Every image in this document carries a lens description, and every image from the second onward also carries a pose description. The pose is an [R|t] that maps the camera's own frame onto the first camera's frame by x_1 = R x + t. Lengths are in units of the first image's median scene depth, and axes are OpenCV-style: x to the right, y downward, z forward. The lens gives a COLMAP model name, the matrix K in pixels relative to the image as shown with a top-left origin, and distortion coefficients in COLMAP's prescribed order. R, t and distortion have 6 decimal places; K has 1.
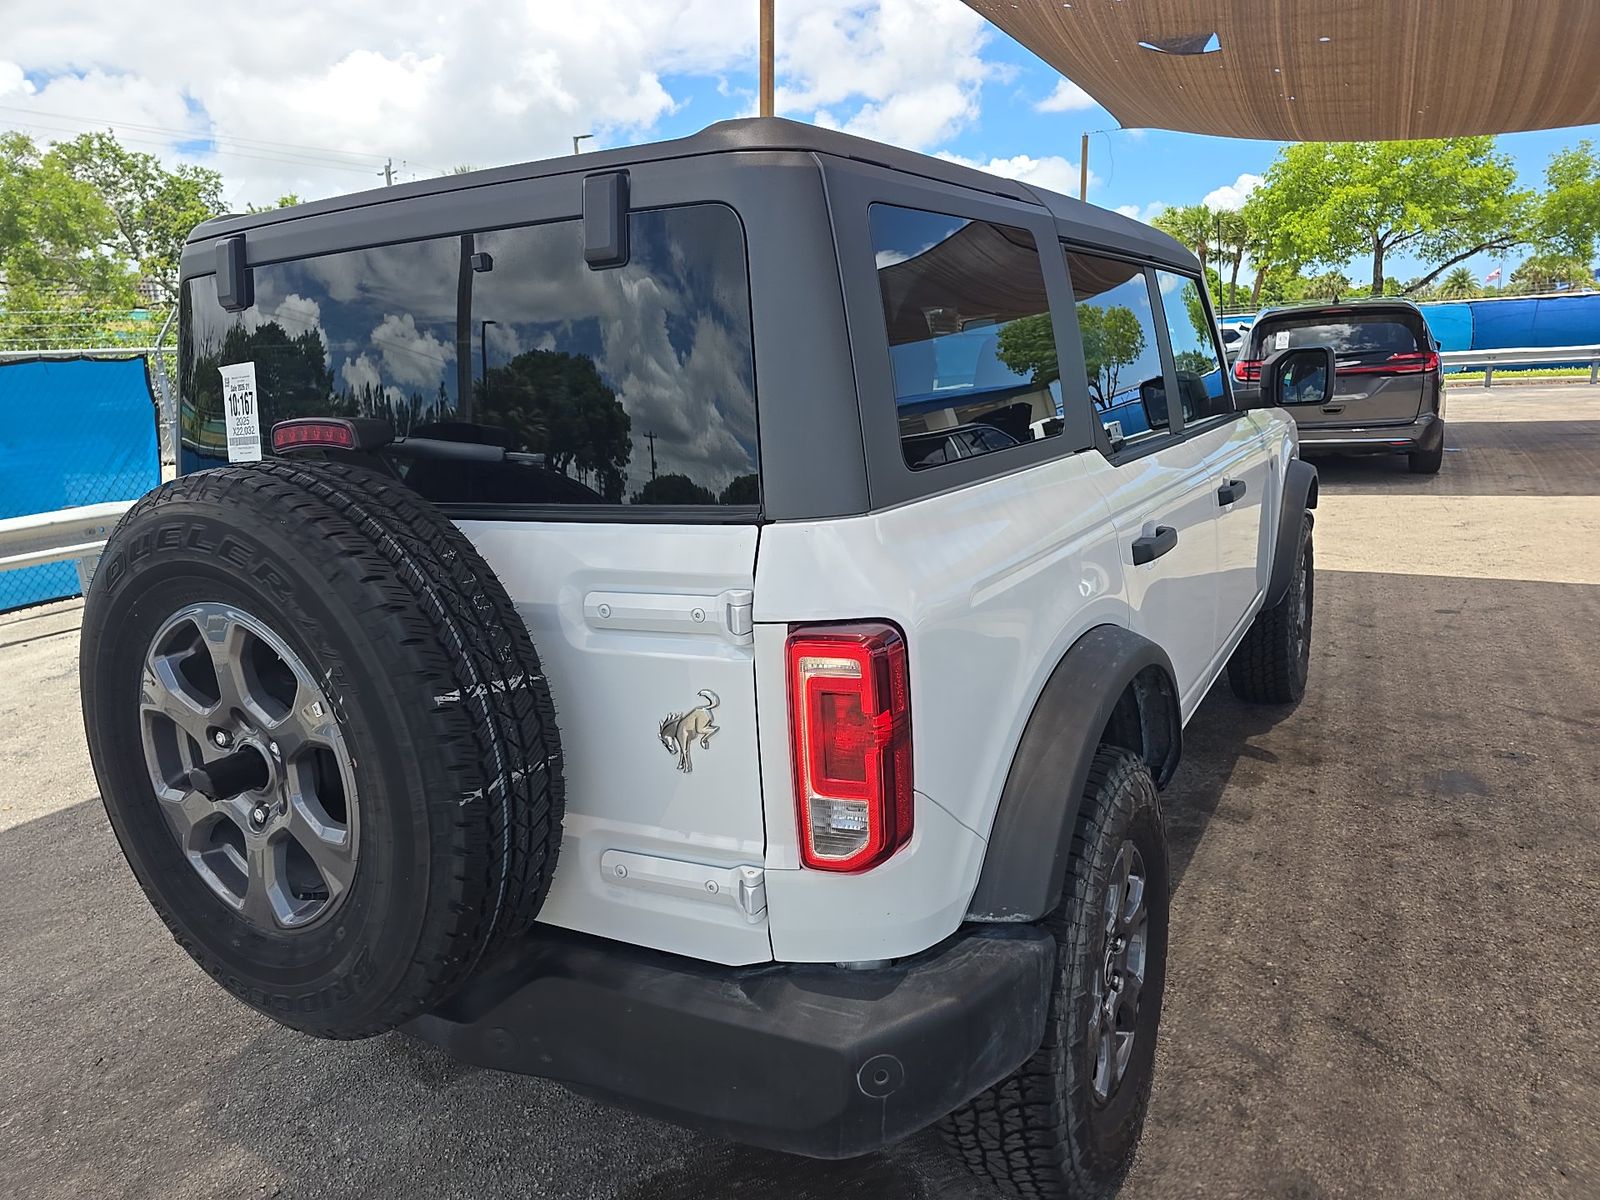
lens RADIAL K [[1125.7, 0, 800.0], [0, 1125.7, 600.0], [0, 0, 1]] dist [0.000276, 0.001438]
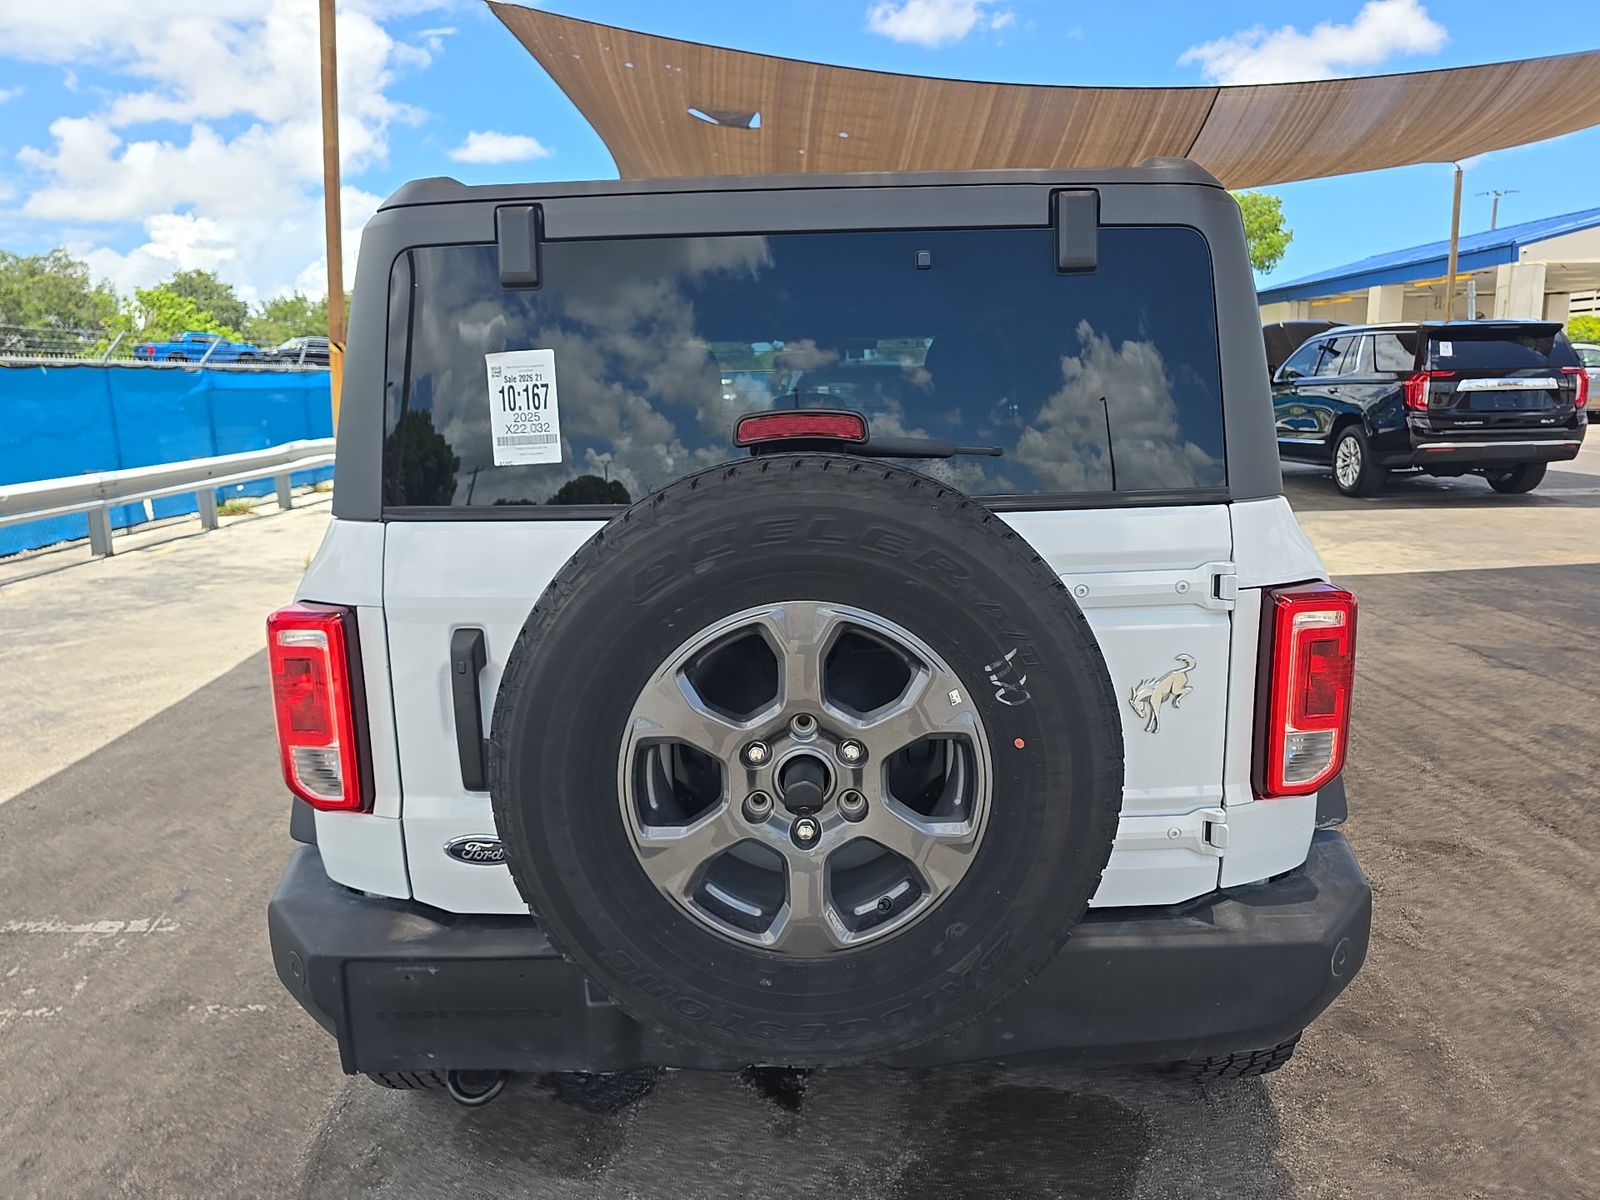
lens RADIAL K [[1125.7, 0, 800.0], [0, 1125.7, 600.0], [0, 0, 1]] dist [0.000276, 0.001438]
pose [[0.879452, -0.055509, 0.472740, -0.915294], [0.074800, 0.996954, -0.022092, 0.021421], [-0.470073, 0.054789, 0.880925, 0.178678]]
